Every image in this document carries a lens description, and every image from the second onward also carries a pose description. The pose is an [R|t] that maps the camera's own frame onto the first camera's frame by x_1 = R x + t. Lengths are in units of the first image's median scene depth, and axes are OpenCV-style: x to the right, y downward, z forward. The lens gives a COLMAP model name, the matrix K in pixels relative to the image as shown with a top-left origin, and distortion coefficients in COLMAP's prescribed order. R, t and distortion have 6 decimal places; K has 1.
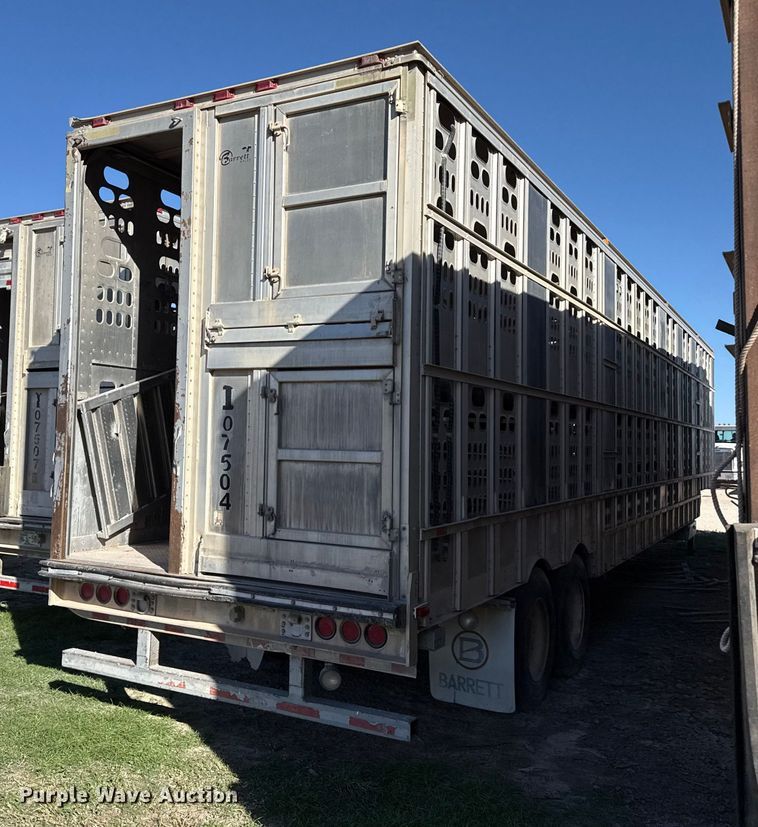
lens RADIAL K [[824.6, 0, 317.5], [0, 824.6, 385.6], [0, 0, 1]] dist [0.169023, -0.324620]
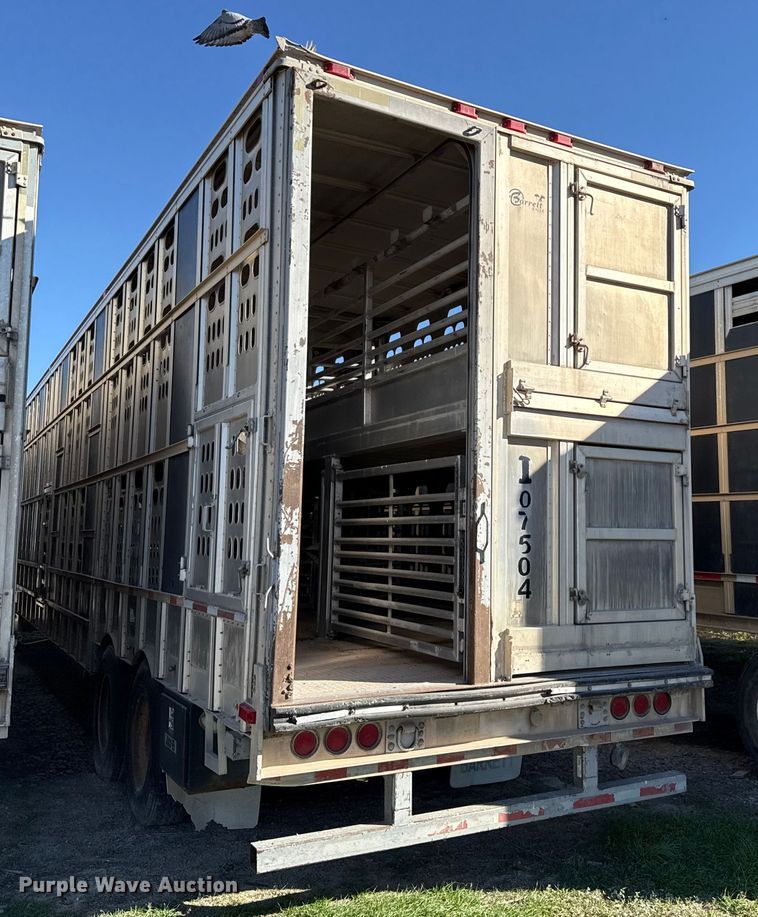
lens RADIAL K [[881.8, 0, 473.5], [0, 881.8, 438.7], [0, 0, 1]] dist [0.182672, -0.373520]
pose [[0.473133, 0.079587, 0.877389, -0.991843], [-0.053324, 0.996672, -0.061653, 0.043661], [-0.879376, -0.017616, 0.475803, 0.622409]]
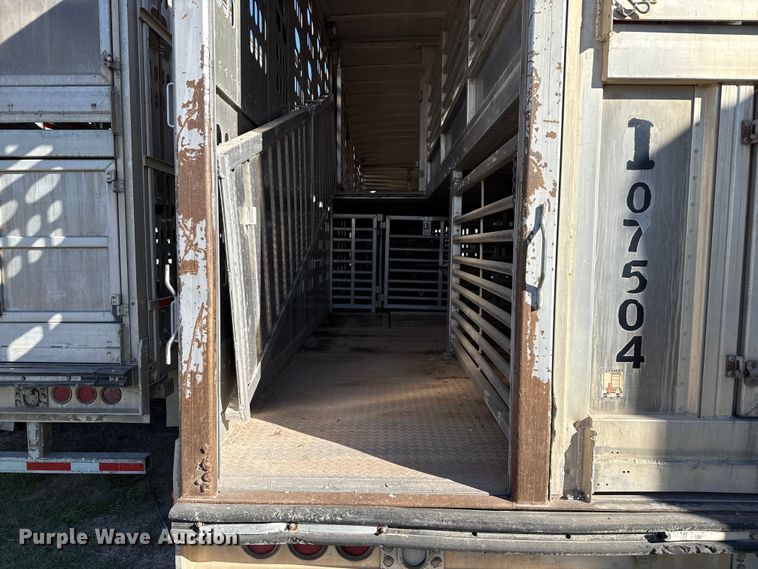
lens RADIAL K [[536.2, 0, 373.6], [0, 536.2, 286.3], [0, 0, 1]] dist [0.058900, -0.074509]
pose [[0.872011, -0.053059, 0.486603, -0.419099], [-0.019426, 0.989573, 0.142716, 0.056663], [-0.489102, -0.133903, 0.861887, 0.816906]]
